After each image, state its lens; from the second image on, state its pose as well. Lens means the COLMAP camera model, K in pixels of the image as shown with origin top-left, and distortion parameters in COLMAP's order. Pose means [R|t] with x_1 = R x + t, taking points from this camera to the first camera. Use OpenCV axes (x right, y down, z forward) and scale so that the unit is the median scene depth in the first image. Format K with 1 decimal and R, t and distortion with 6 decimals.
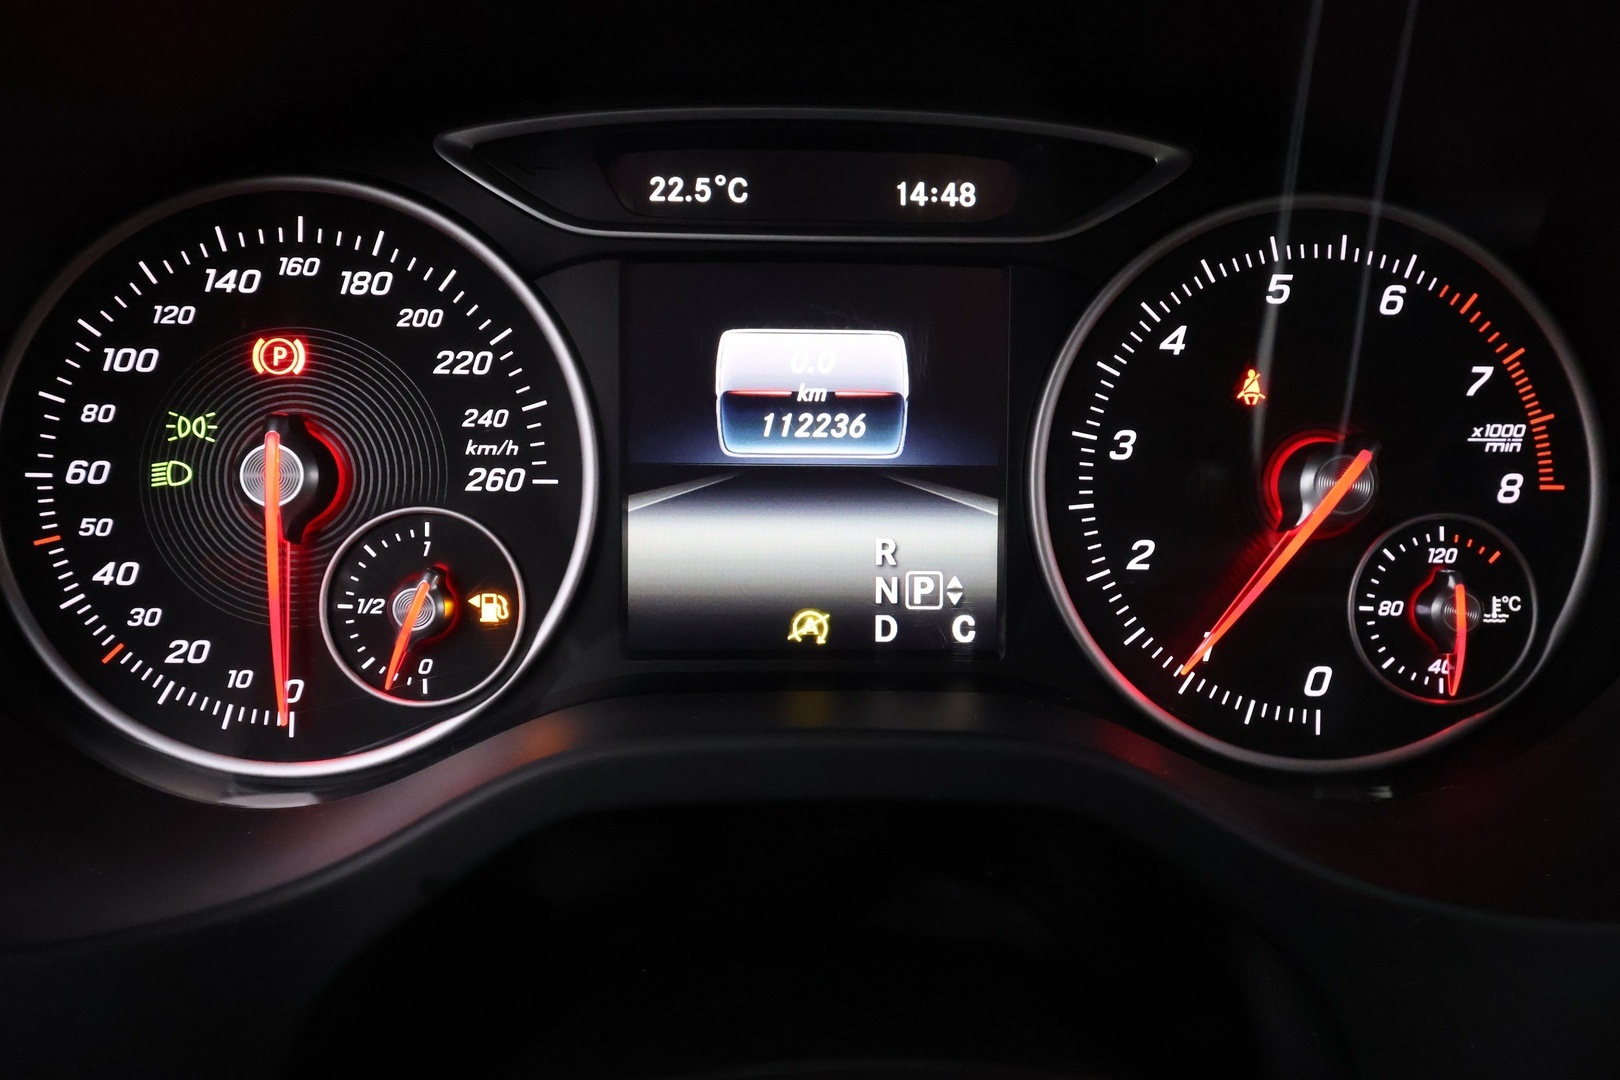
lens RADIAL K [[1121.4, 0, 807.8], [0, 1121.4, 547.0], [0, 0, 1]] dist [-0.010137, -0.002124]
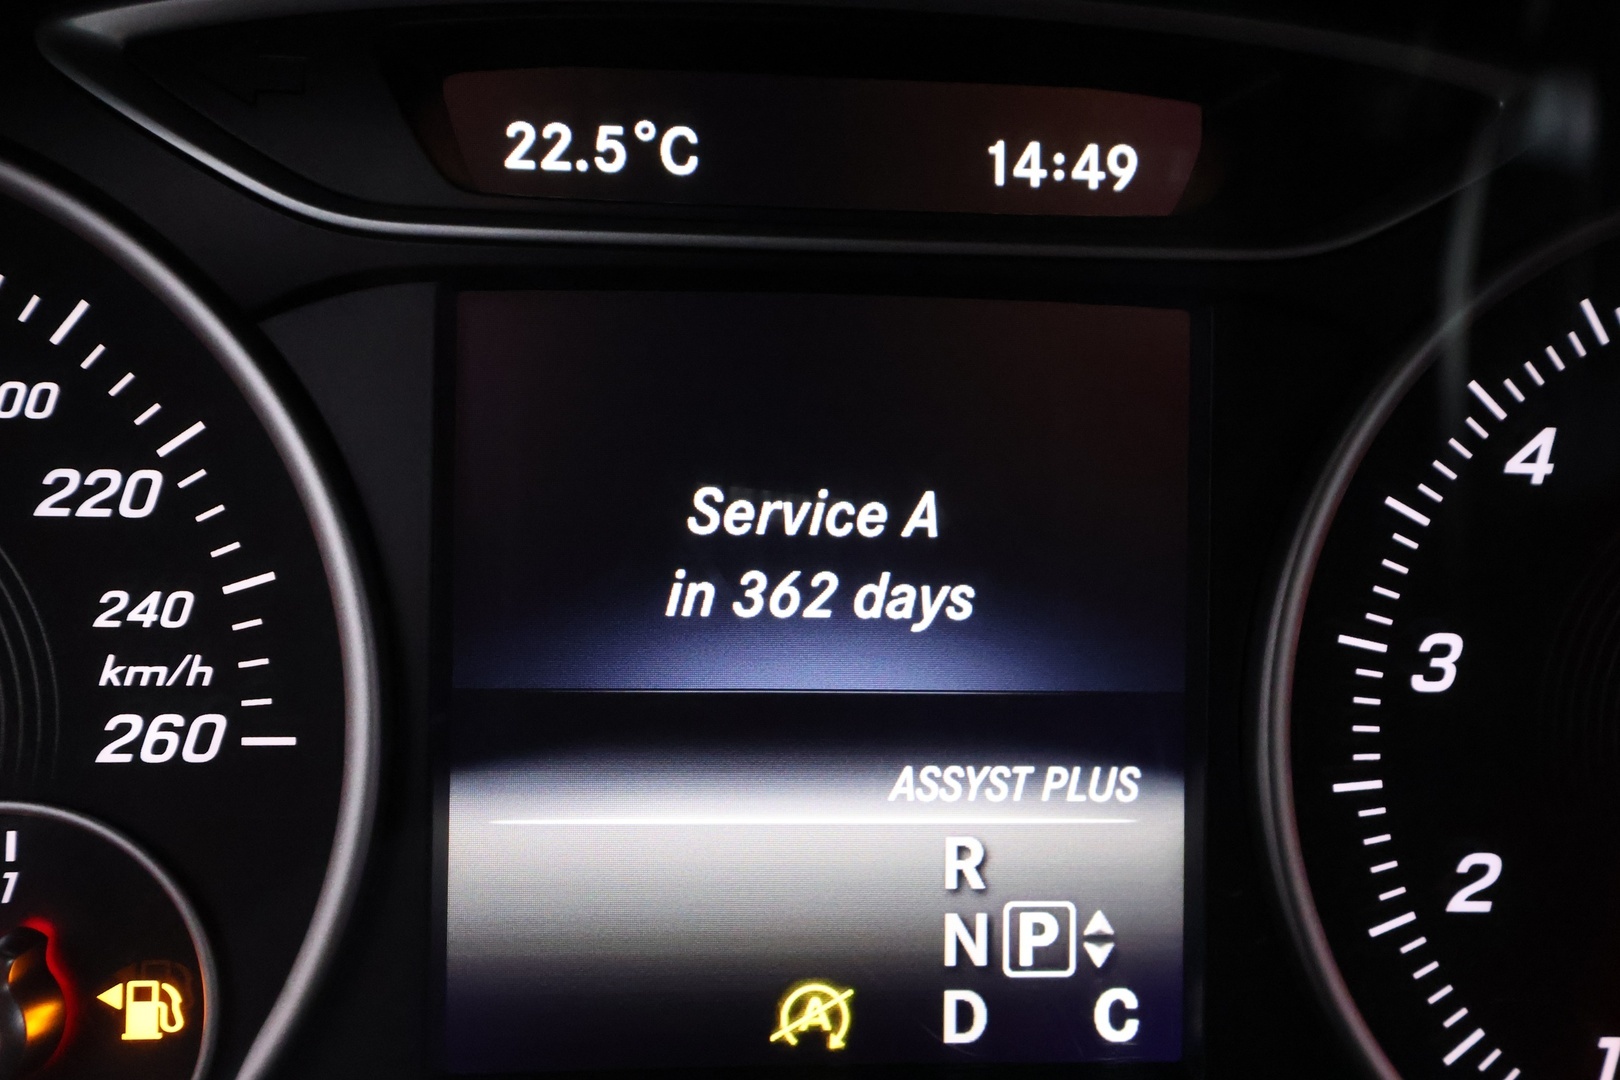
lens RADIAL K [[1121.4, 0, 813.1], [0, 1121.4, 534.2], [0, 0, 1]] dist [-0.010137, -0.002124]
pose [[0.999578, 0.007561, 0.028051, -0.014650], [-0.006924, 0.999717, -0.022748, -0.135509], [-0.028215, 0.022544, 0.999348, 0.503174]]
